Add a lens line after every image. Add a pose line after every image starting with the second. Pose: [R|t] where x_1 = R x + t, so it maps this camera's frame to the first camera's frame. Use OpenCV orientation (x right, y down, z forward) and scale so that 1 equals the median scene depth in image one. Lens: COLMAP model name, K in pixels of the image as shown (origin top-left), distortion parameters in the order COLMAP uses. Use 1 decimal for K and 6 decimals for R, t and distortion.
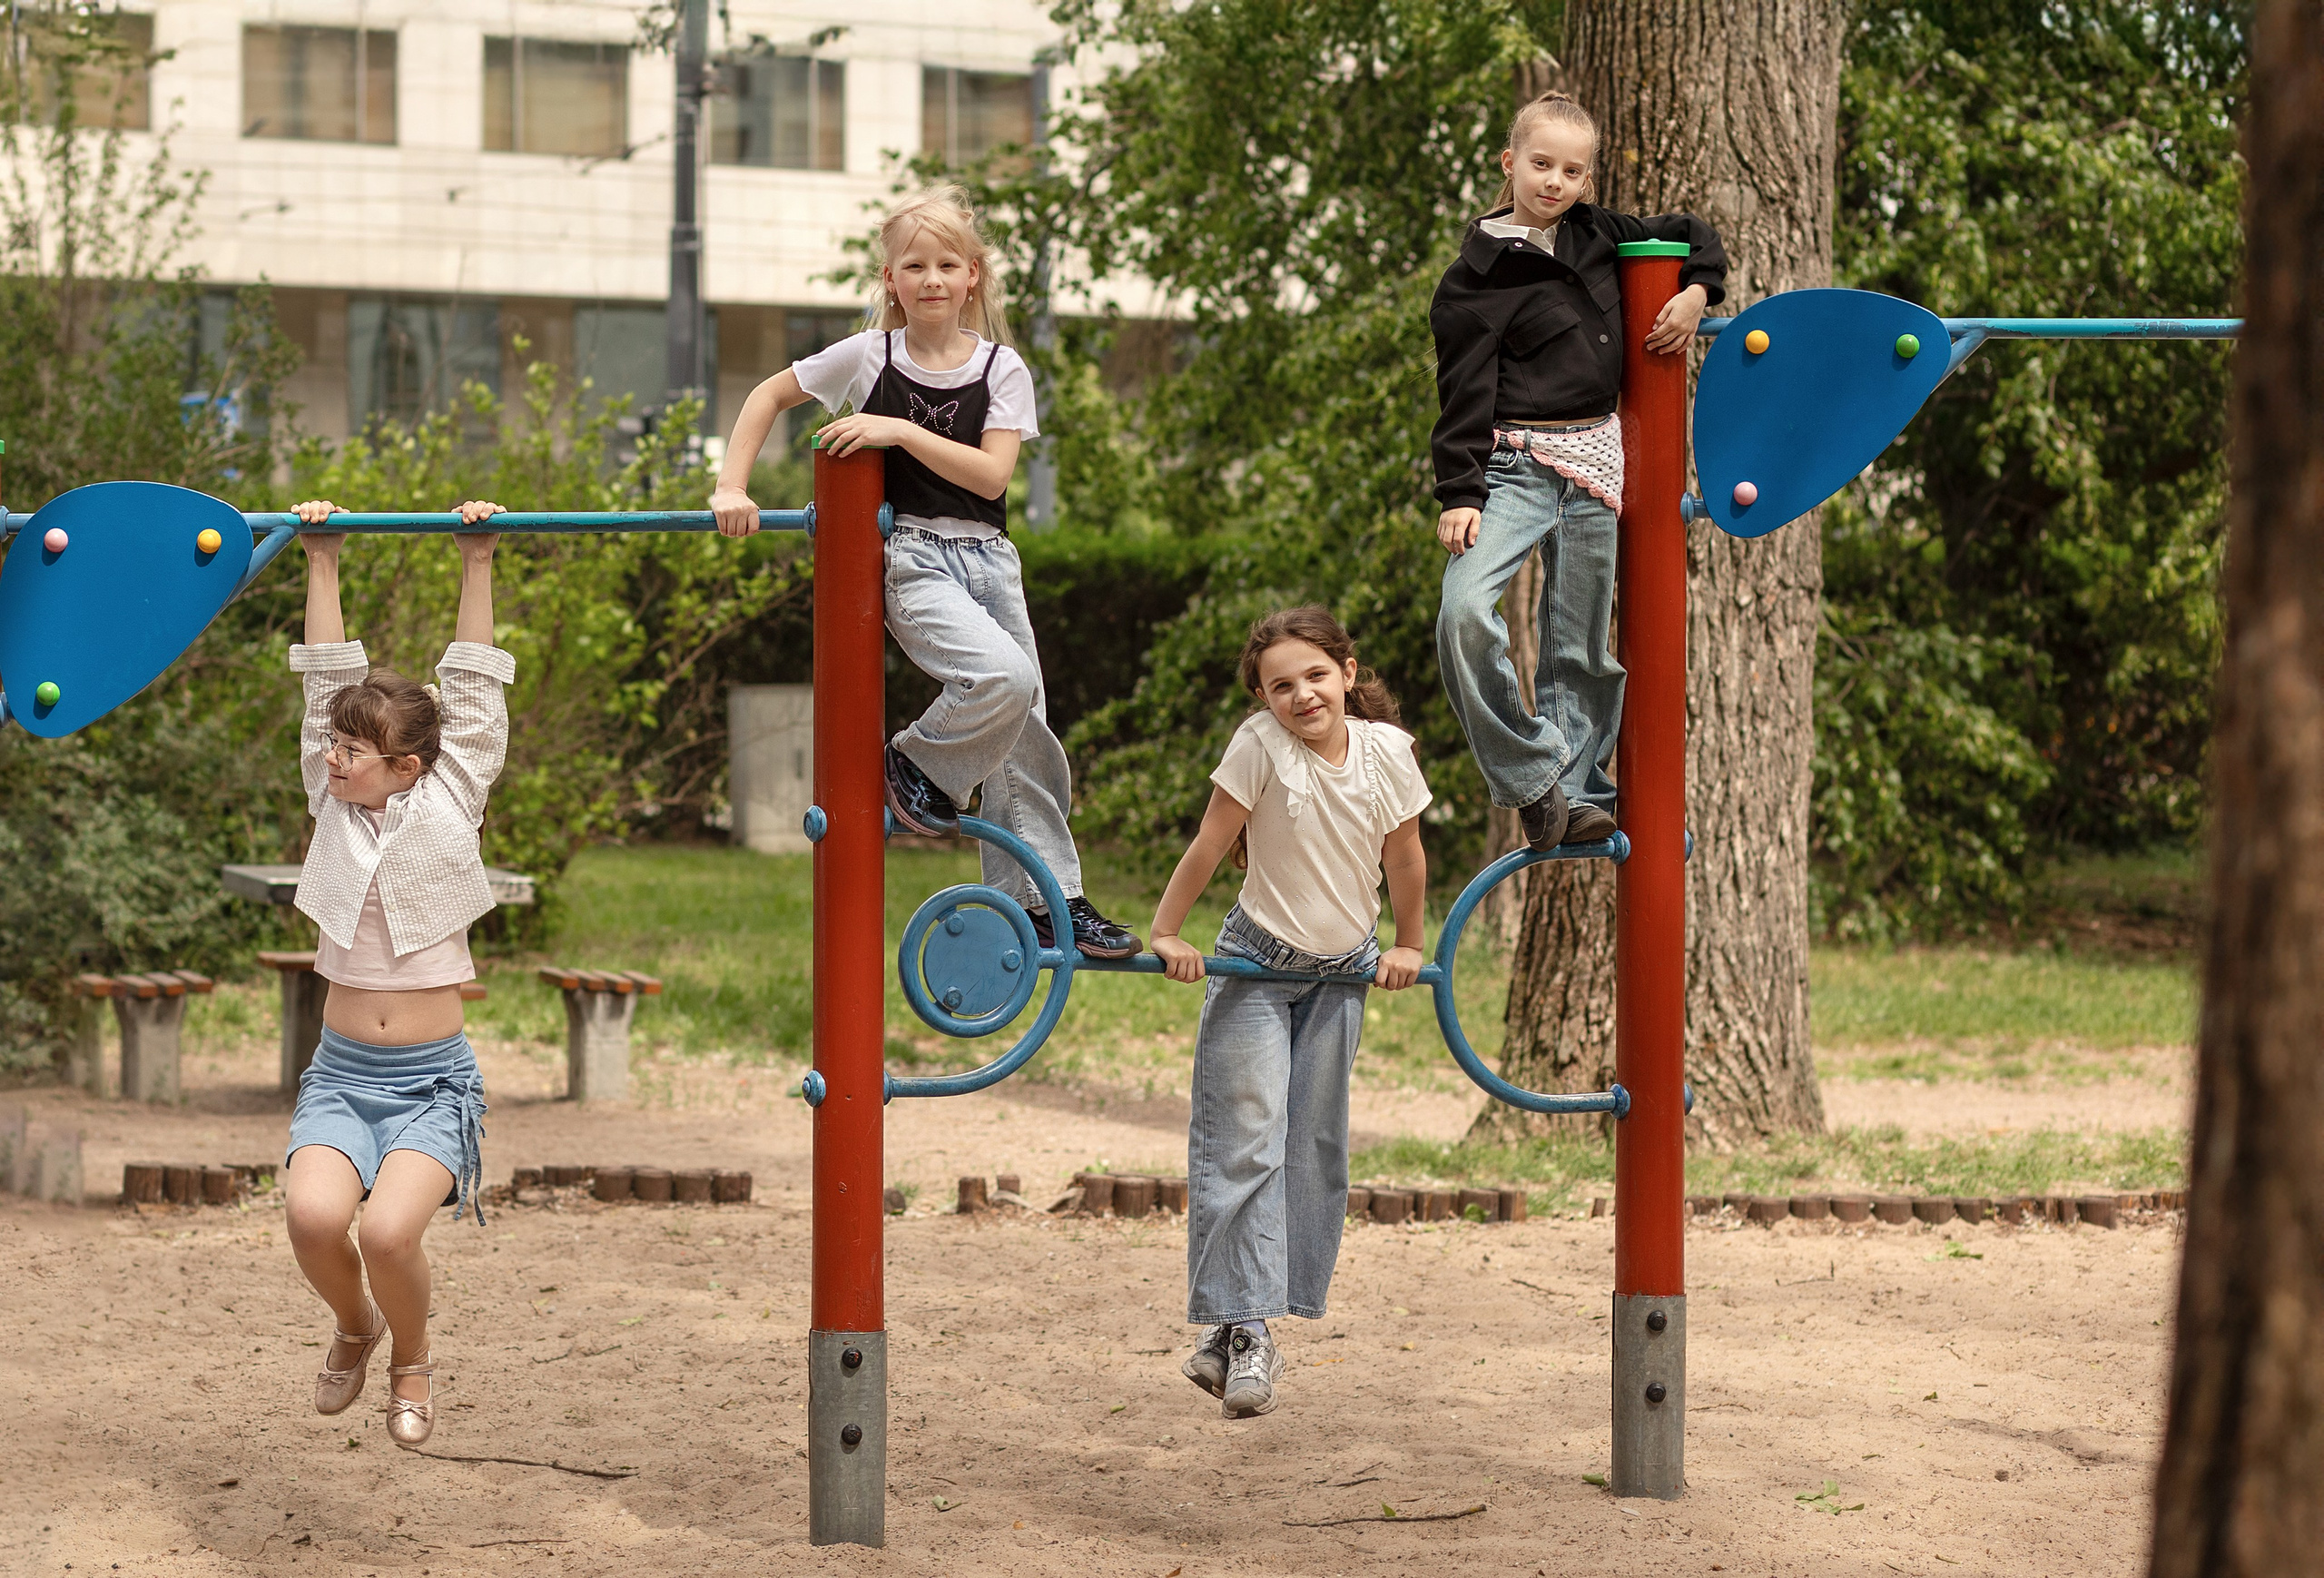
lens RADIAL K [[6299.7, 0, 879.4], [0, 6299.7, 789.3], [0, 0, 1]] dist [0.061343, 0.195980]
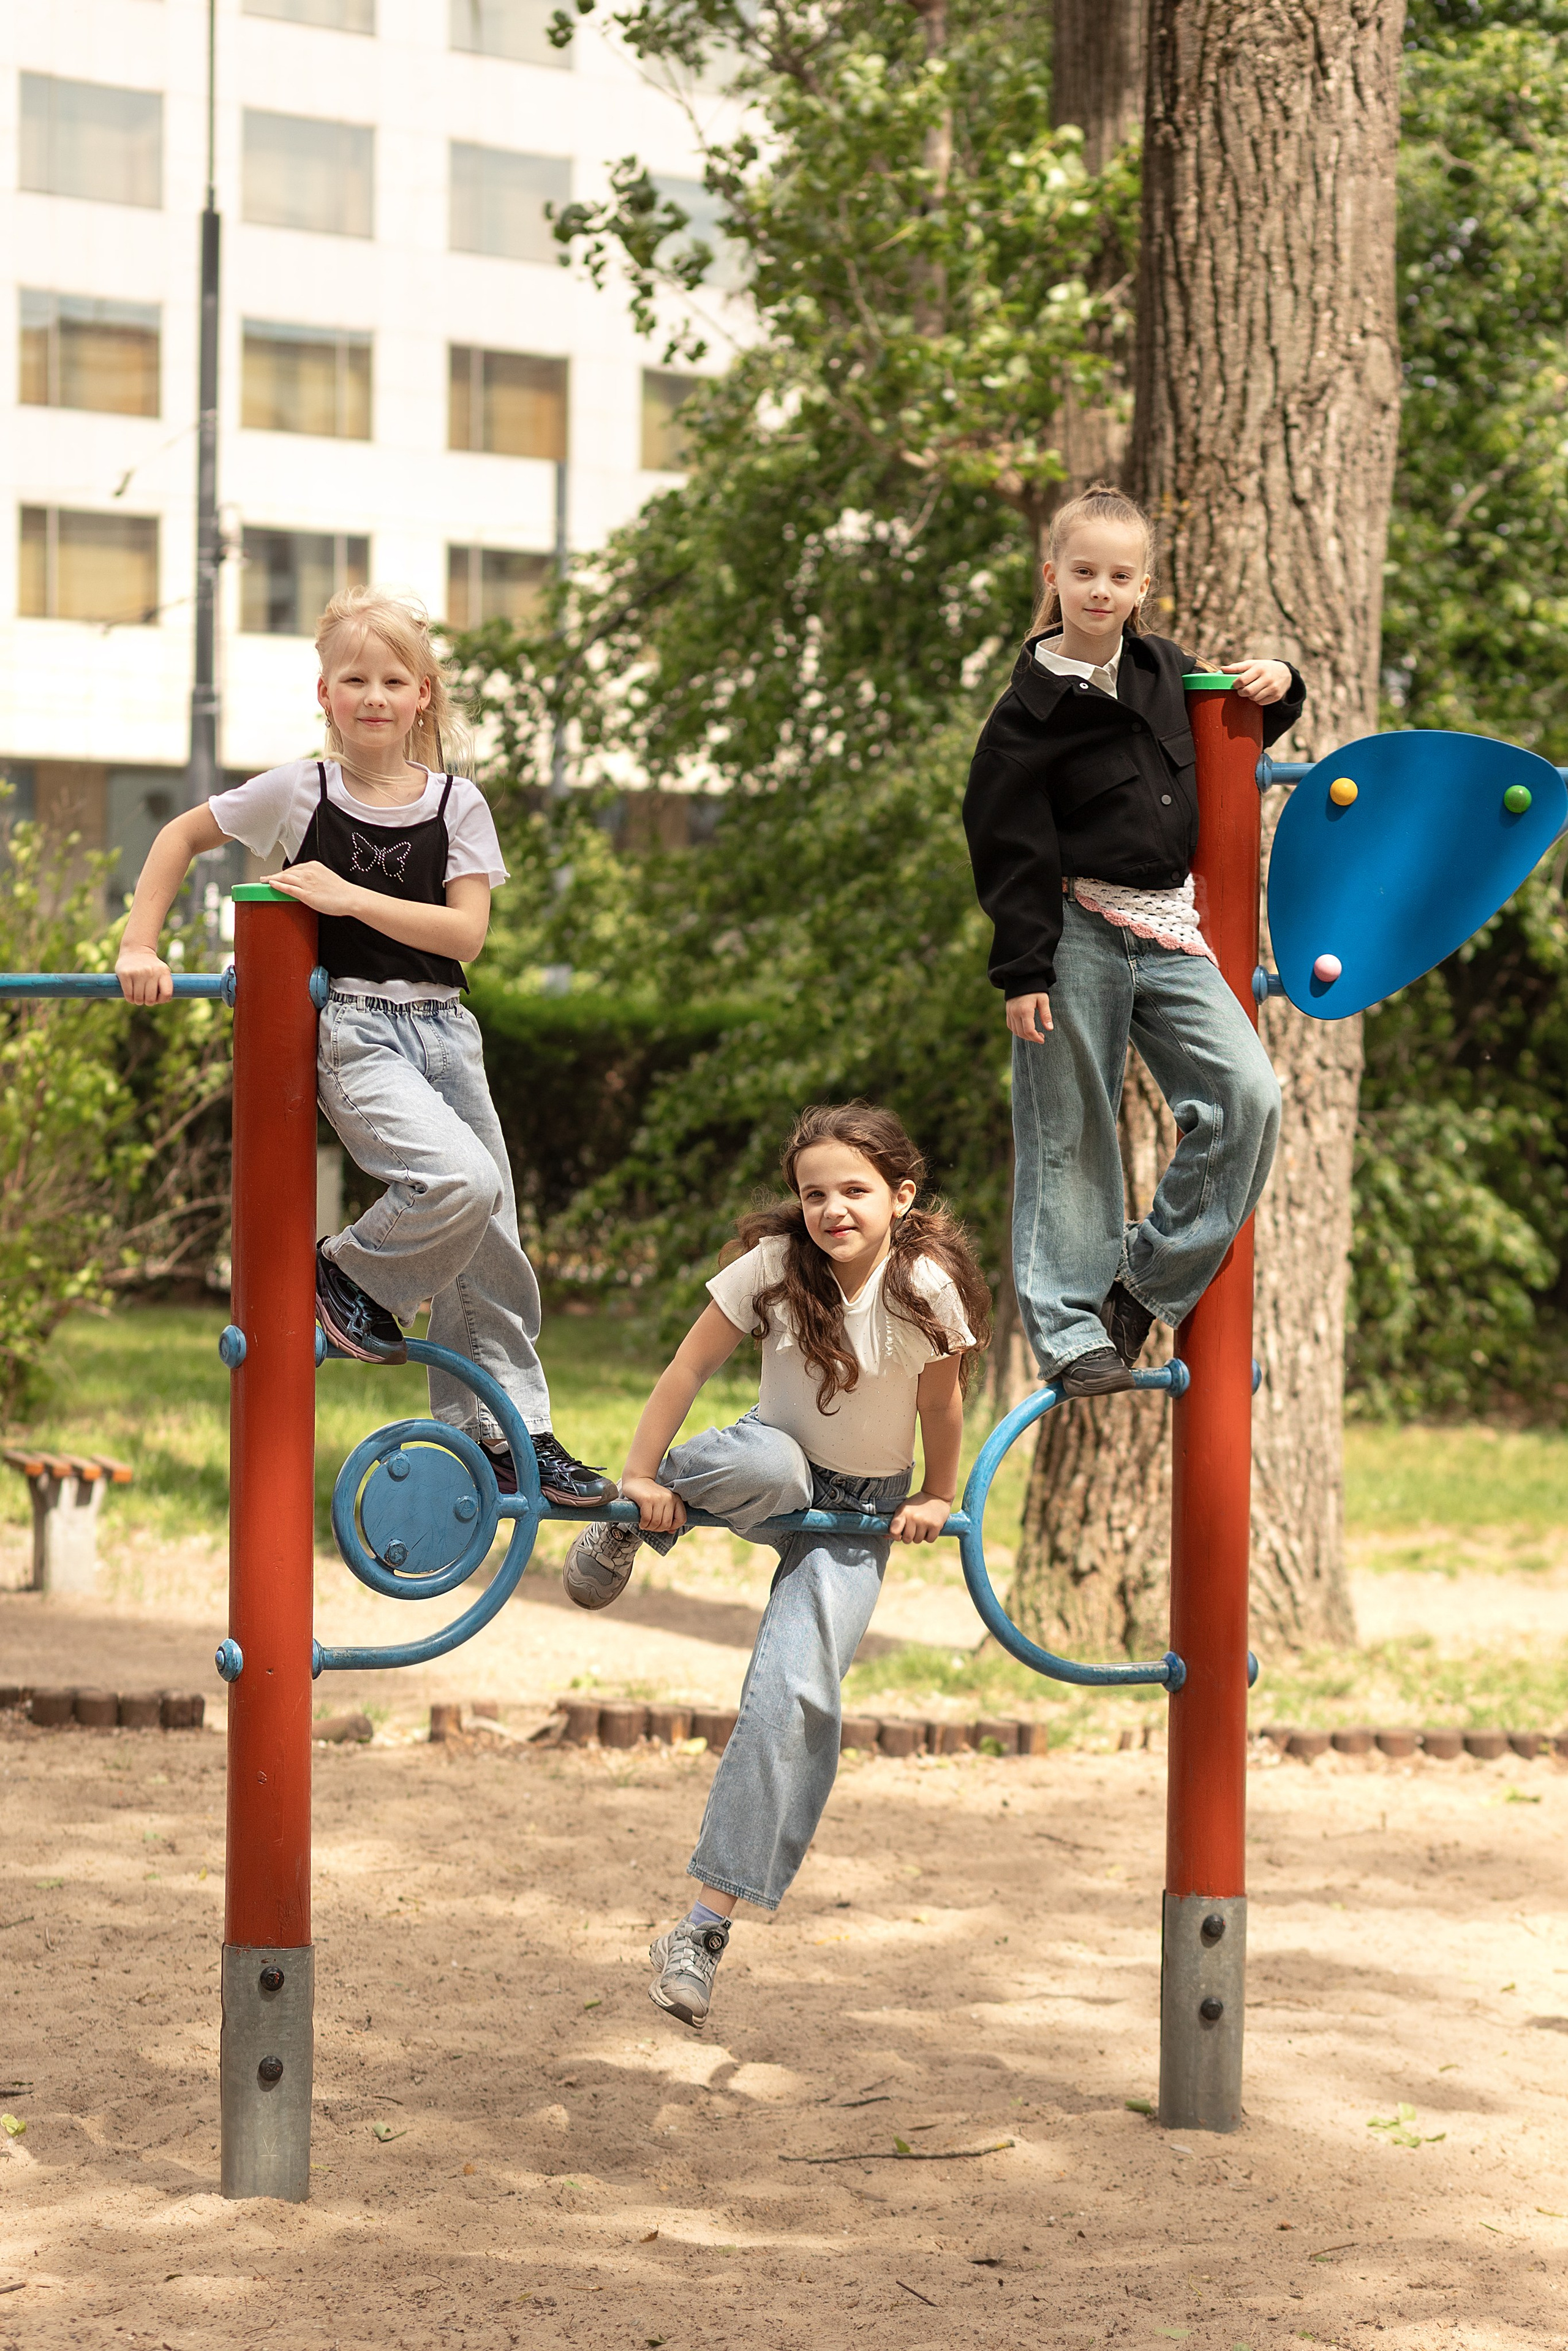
lens RADIAL K [[5889.0, 0, 784.2], [0, 5889.0, 1273.7], [0, 0, 1]] dist [-0.011969, 0.206204]
pose [[0.997956, 0.009187, 0.063234, 0.008521], [-0.009608, 0.999934, 0.006362, -0.006258], [-0.063171, -0.006956, 0.997978, 0.132945]]
